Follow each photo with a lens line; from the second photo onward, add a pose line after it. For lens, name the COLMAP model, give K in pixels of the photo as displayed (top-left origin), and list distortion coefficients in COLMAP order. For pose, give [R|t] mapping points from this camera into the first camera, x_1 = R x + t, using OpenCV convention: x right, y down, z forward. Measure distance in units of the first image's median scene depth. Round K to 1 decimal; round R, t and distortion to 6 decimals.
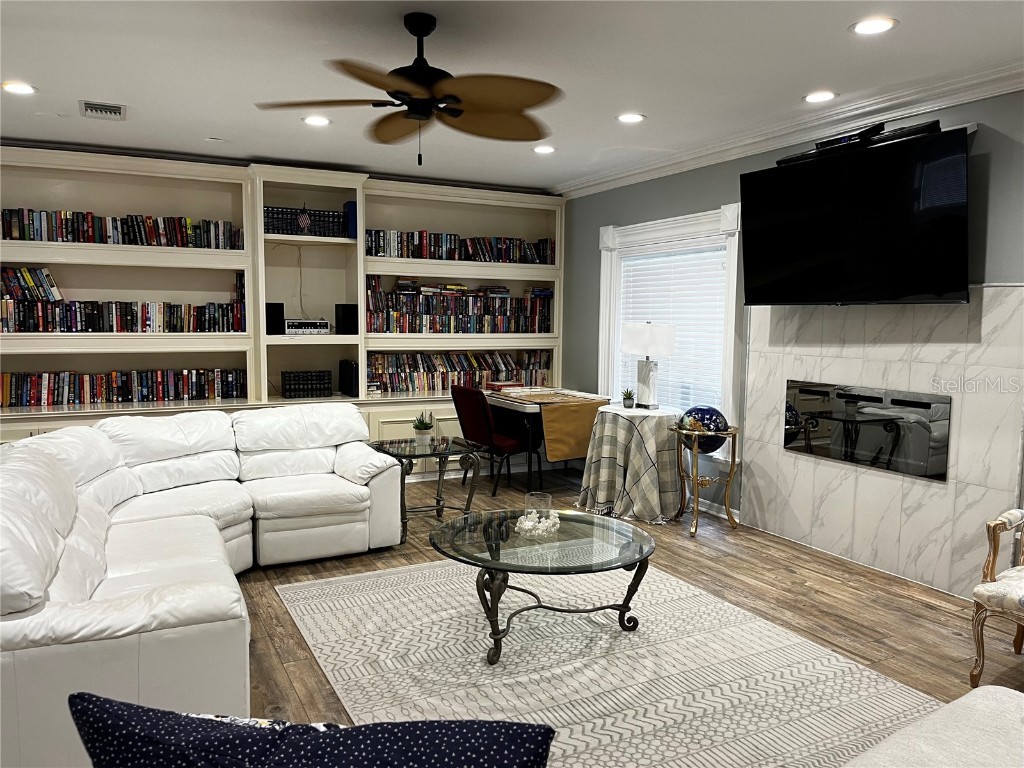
lens RADIAL K [[772.2, 0, 511.2], [0, 772.2, 386.0], [0, 0, 1]] dist [0.008958, 0.002103]
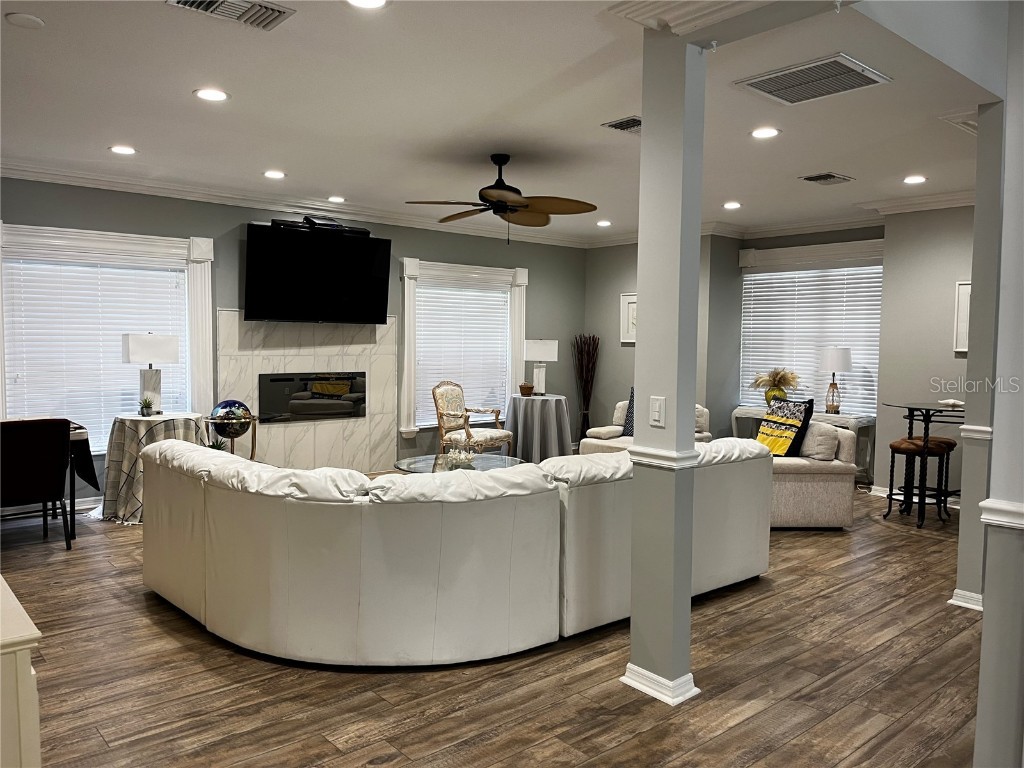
lens RADIAL K [[772.2, 0, 511.1], [0, 772.2, 383.8], [0, 0, 1]] dist [0.008958, 0.002103]
pose [[-0.254203, -0.076151, 0.964148, -1.211630], [0.066780, 0.993134, 0.096047, -0.103062], [-0.964843, 0.088801, -0.247373, 0.984392]]
